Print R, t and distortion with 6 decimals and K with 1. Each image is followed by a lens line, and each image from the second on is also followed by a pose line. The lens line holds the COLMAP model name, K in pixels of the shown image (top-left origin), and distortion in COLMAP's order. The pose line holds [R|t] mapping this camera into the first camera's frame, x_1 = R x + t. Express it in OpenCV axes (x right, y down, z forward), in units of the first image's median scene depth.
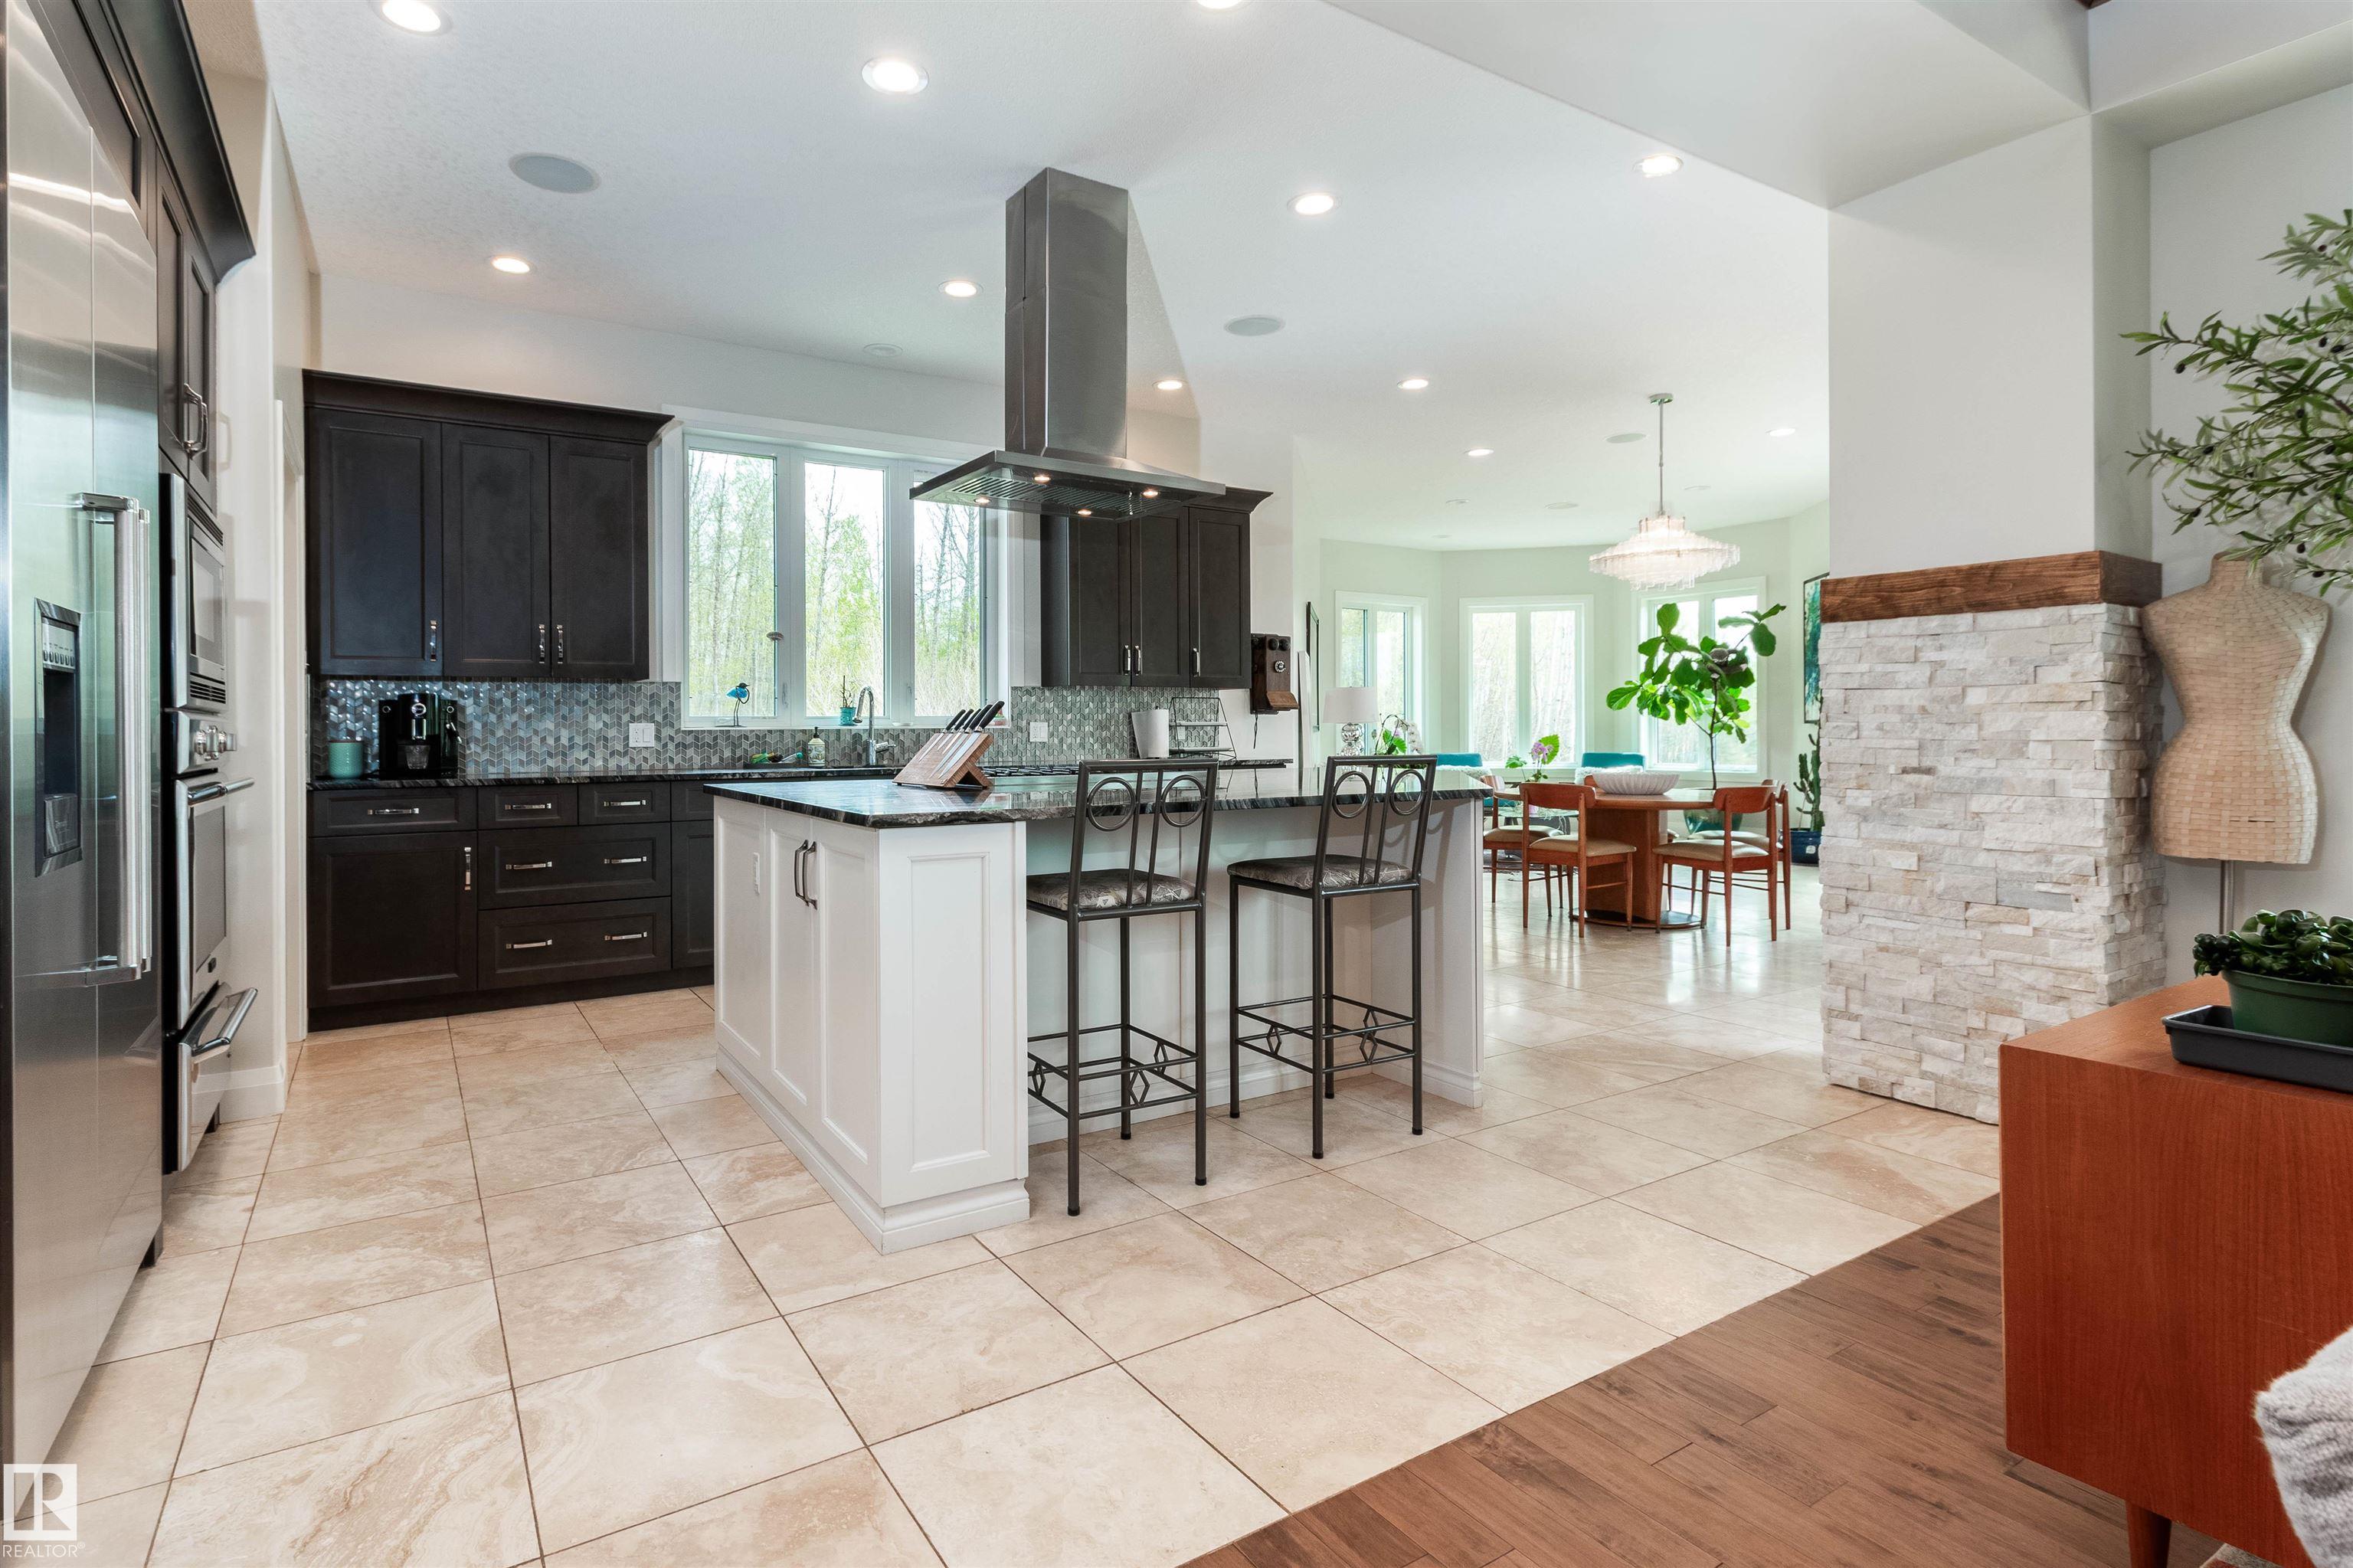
lens RADIAL K [[1142.6, 0, 1069.5], [0, 1142.6, 727.3], [0, 0, 1]] dist [0.003298, -0.000033]
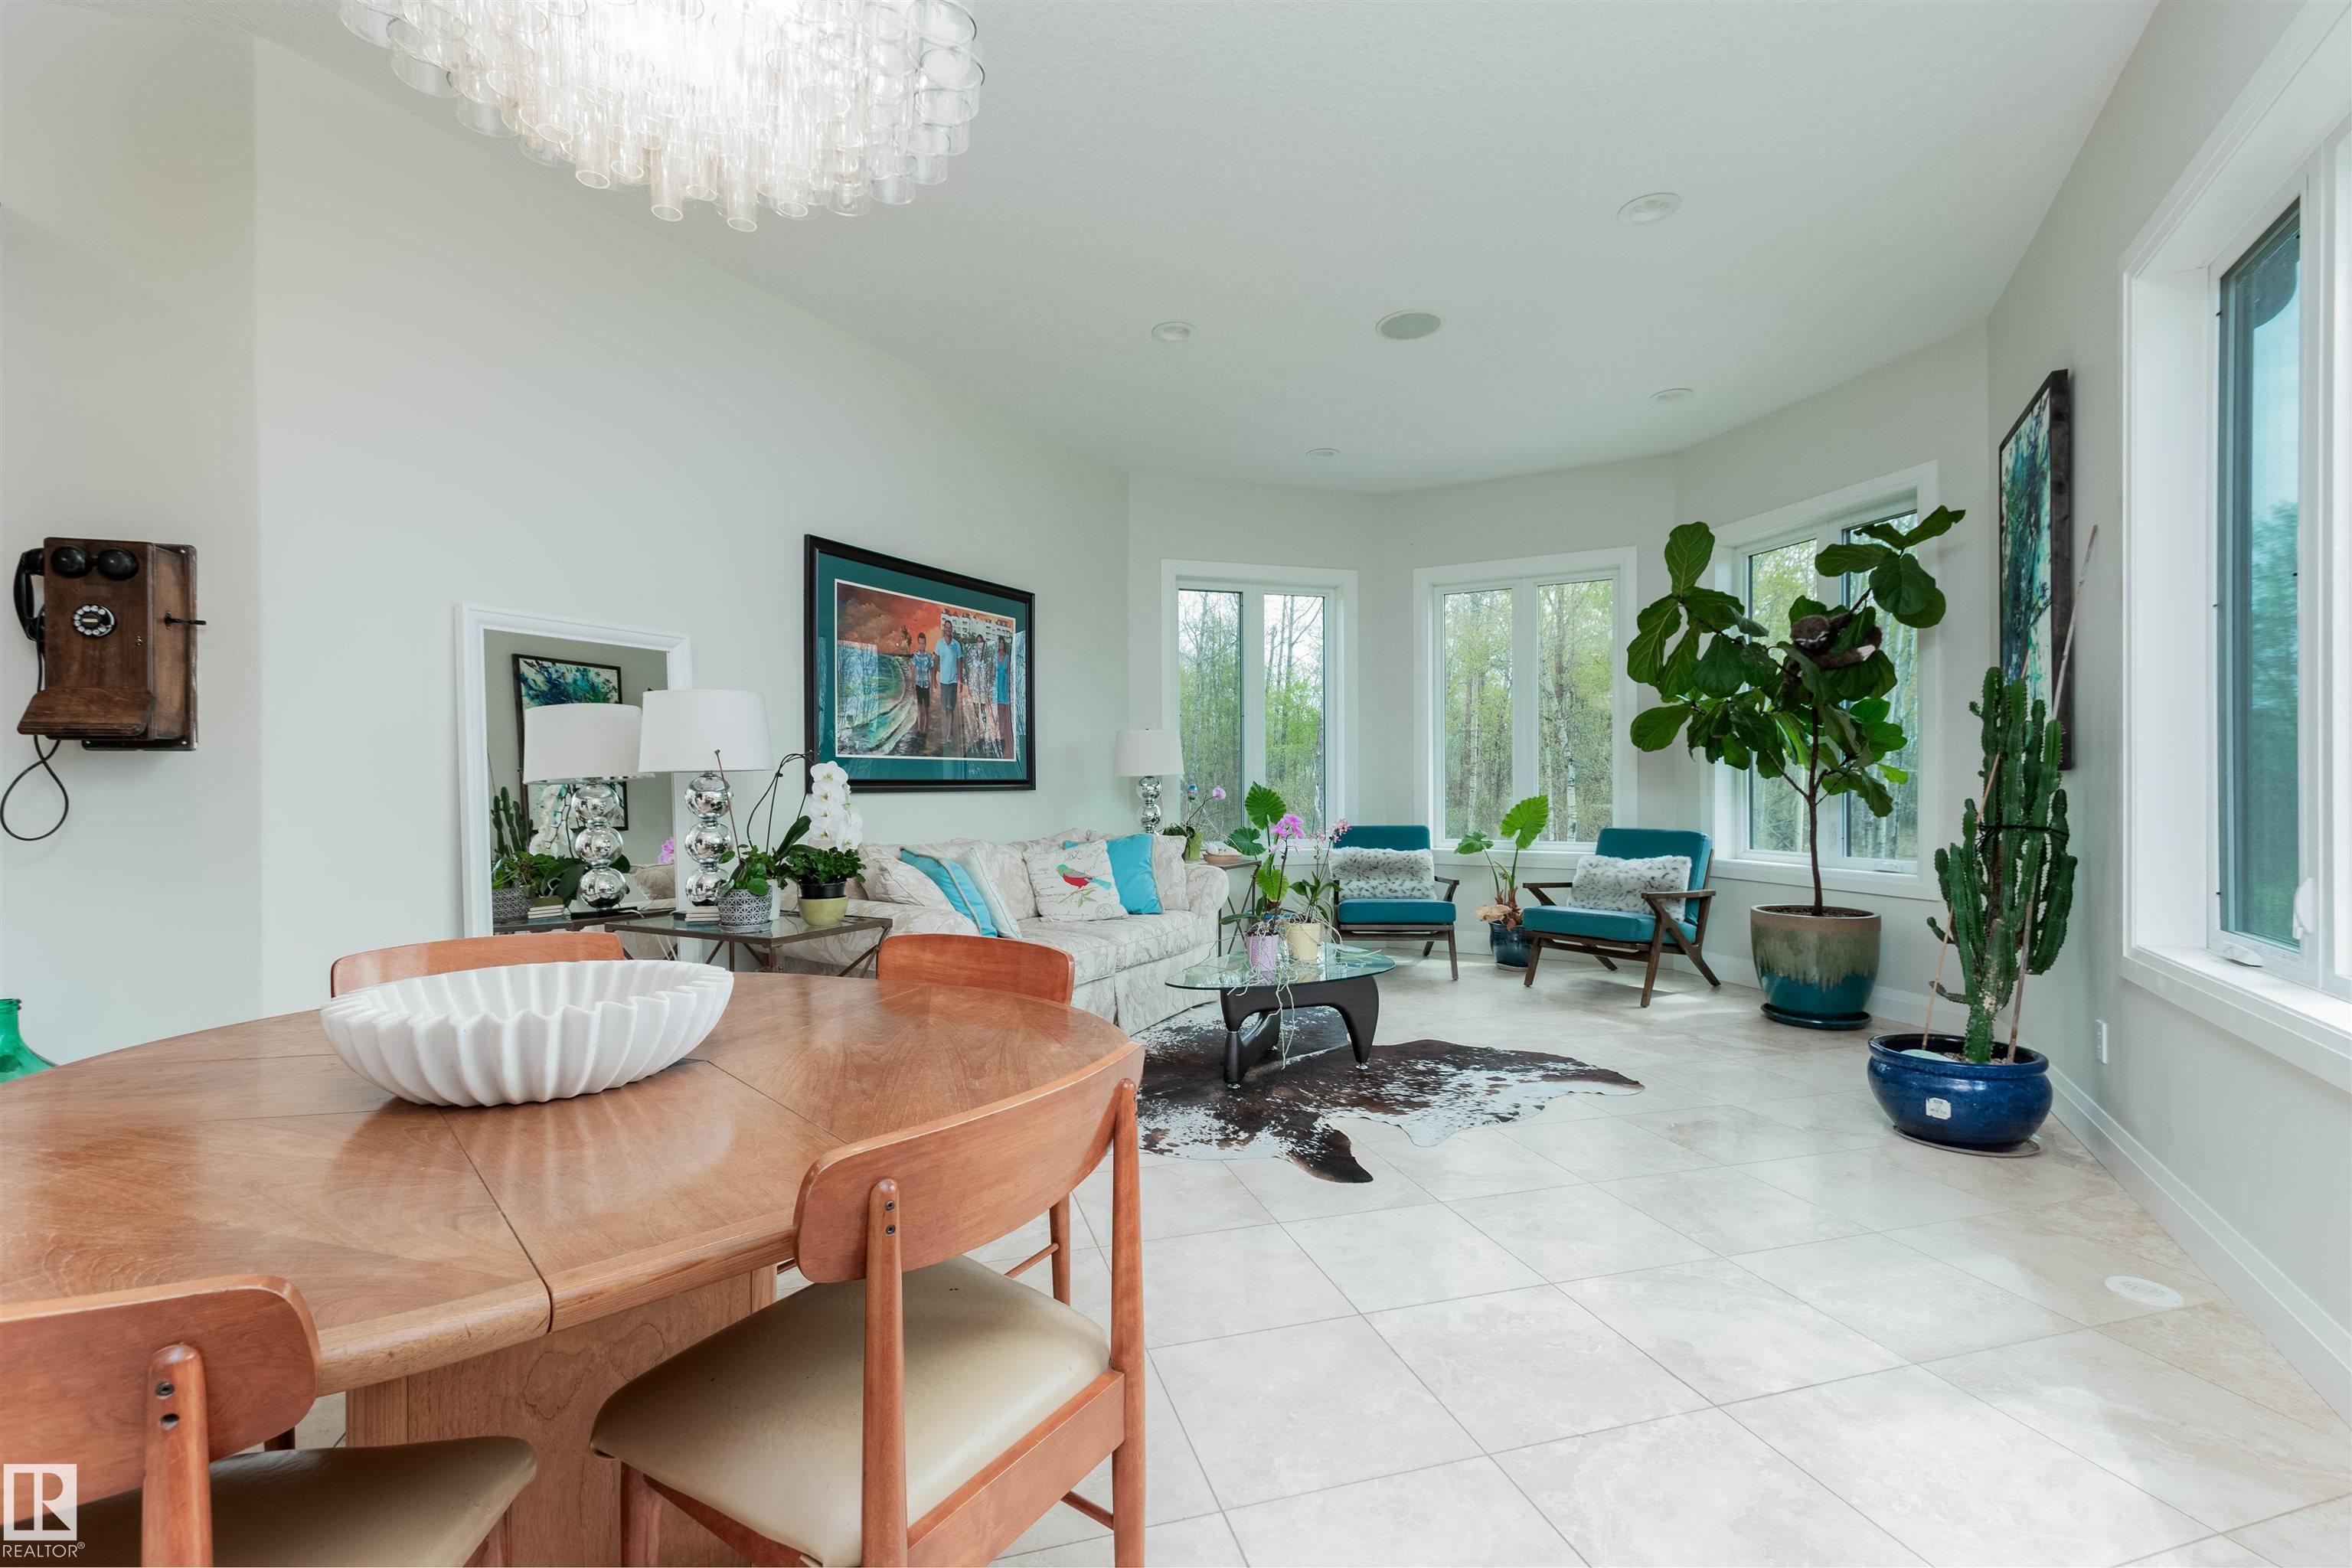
lens RADIAL K [[1014.7, 0, 1176.0], [0, 1014.7, 784.0], [0, 0, 1]] dist [0.000912, 0.000011]
pose [[0.967247, -0.000806, -0.253837, 0.744439], [0.001320, 0.999997, 0.001854, -0.001134], [0.253835, -0.002128, 0.967245, 0.934658]]
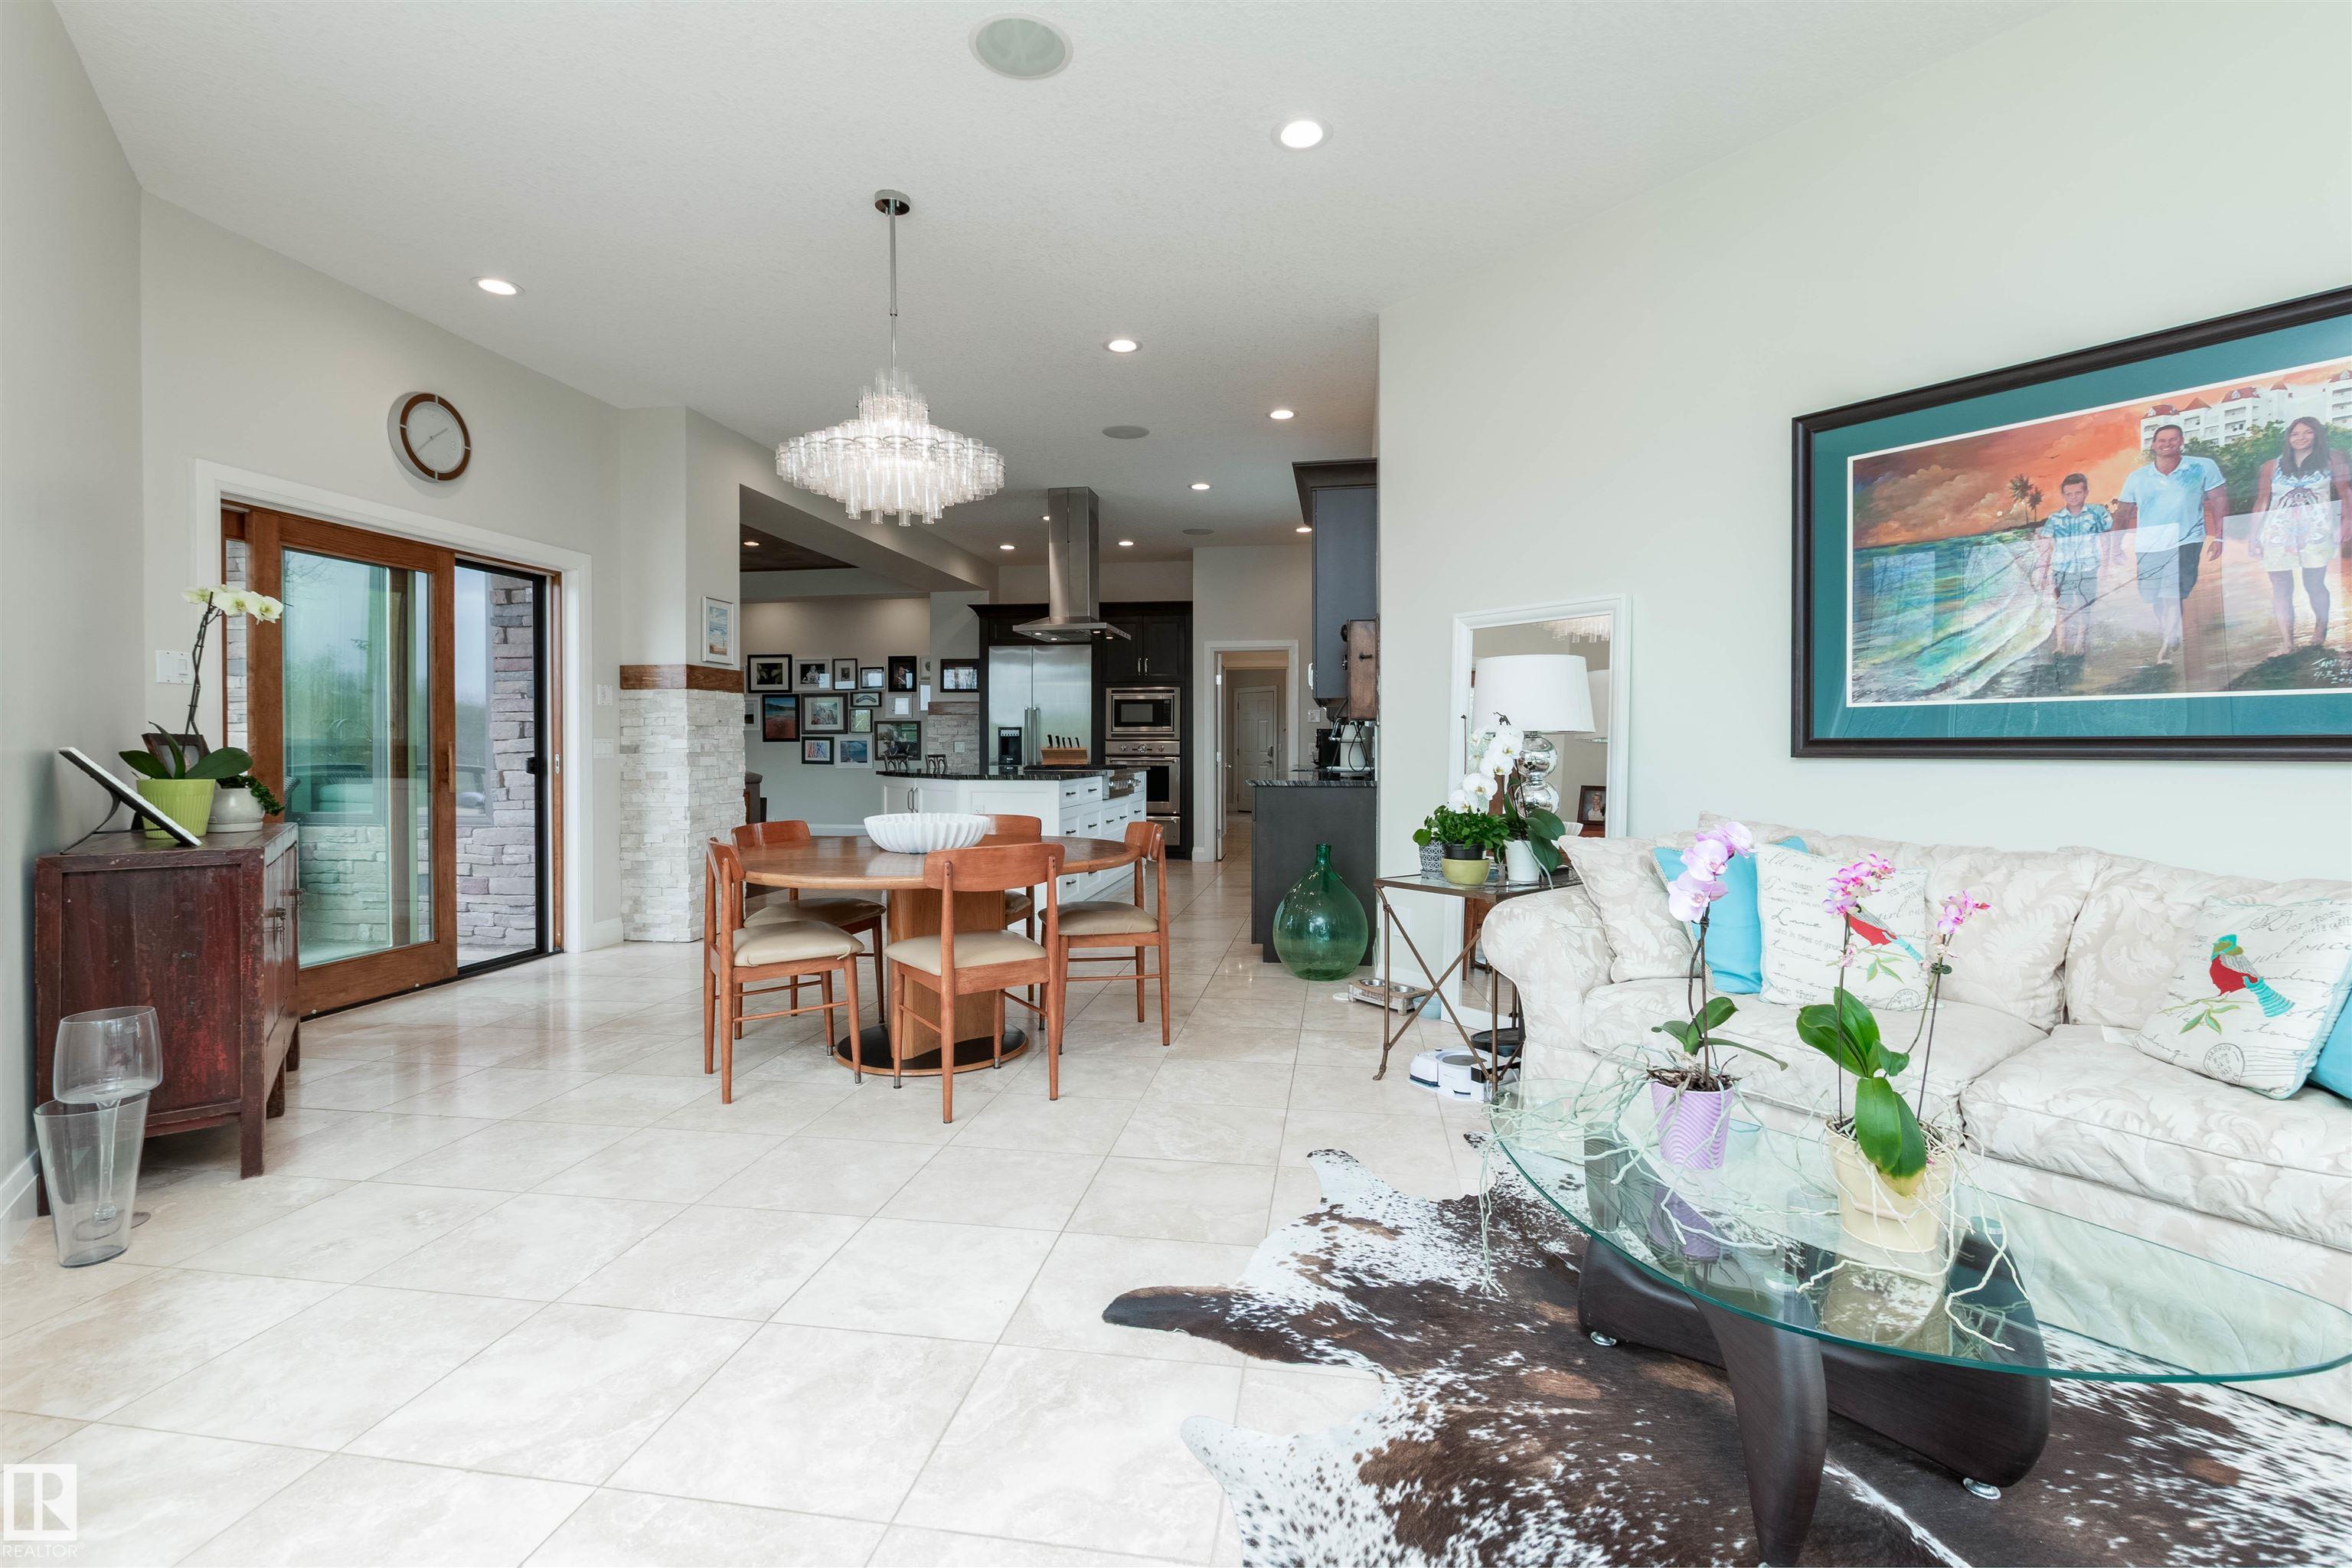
lens RADIAL K [[1062.9, 0, 1175.5], [0, 1062.9, 754.5], [0, 0, 1]] dist [0.000482, -0.000191]
pose [[-0.640199, 0.009438, -0.768151, 0.958607], [0.002157, 0.999943, 0.010489, -0.001628], [0.768206, 0.005058, -0.640183, 1.646558]]
